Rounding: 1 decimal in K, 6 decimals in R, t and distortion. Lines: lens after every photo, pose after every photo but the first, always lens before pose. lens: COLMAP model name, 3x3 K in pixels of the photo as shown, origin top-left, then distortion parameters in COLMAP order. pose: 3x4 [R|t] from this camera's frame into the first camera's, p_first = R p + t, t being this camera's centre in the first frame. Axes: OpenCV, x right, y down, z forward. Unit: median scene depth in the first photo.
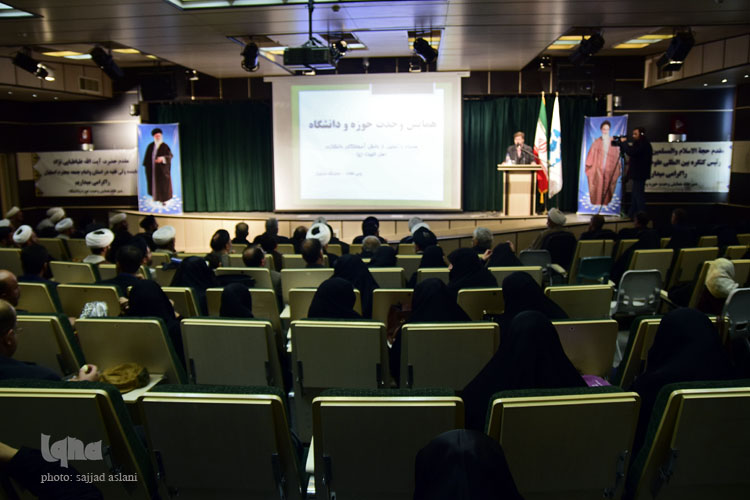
lens RADIAL K [[610.7, 0, 377.7], [0, 610.7, 252.9], [0, 0, 1]] dist [-0.017621, -0.008982]
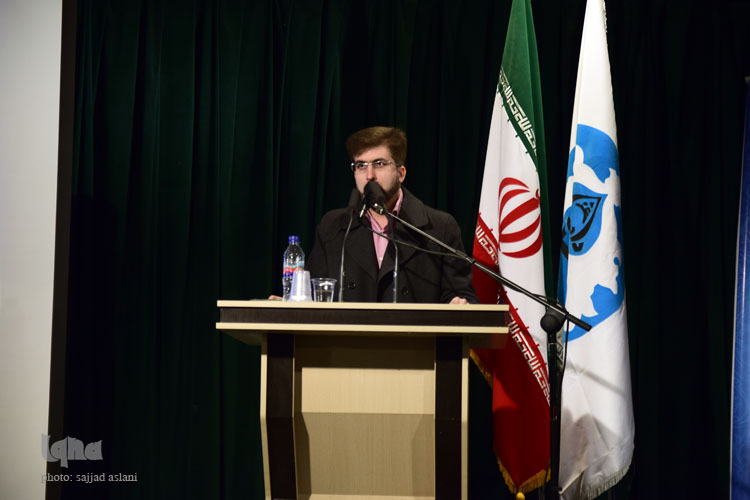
lens RADIAL K [[1650.4, 0, 373.9], [0, 1650.4, 247.6], [0, 0, 1]] dist [-0.013201, 0.000000]
pose [[0.989453, 0.030386, 0.141628, 0.162063], [0.003581, 0.972319, -0.233632, -0.057099], [-0.144807, 0.231675, 0.961955, 0.552680]]
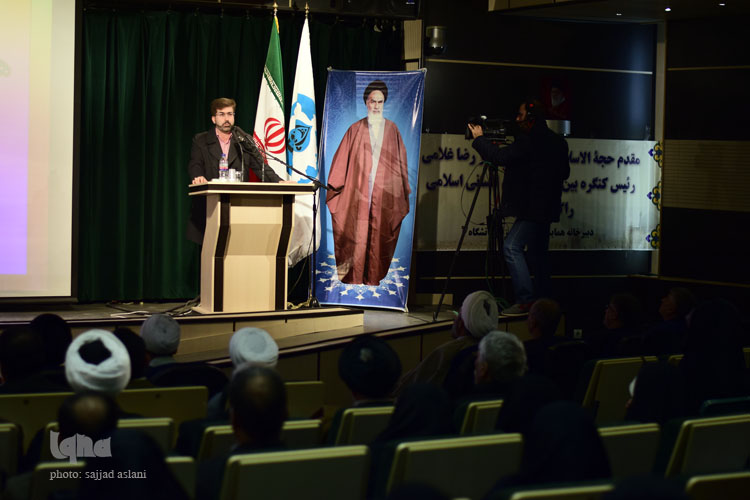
lens RADIAL K [[1650.4, 0, 373.4], [0, 1650.4, 249.4], [0, 0, 1]] dist [-0.013201, 0.000000]
pose [[0.871760, 0.000857, 0.489933, -0.201677], [0.050816, 0.994447, -0.092158, 0.000329], [-0.487291, 0.105236, 0.866875, 0.043771]]
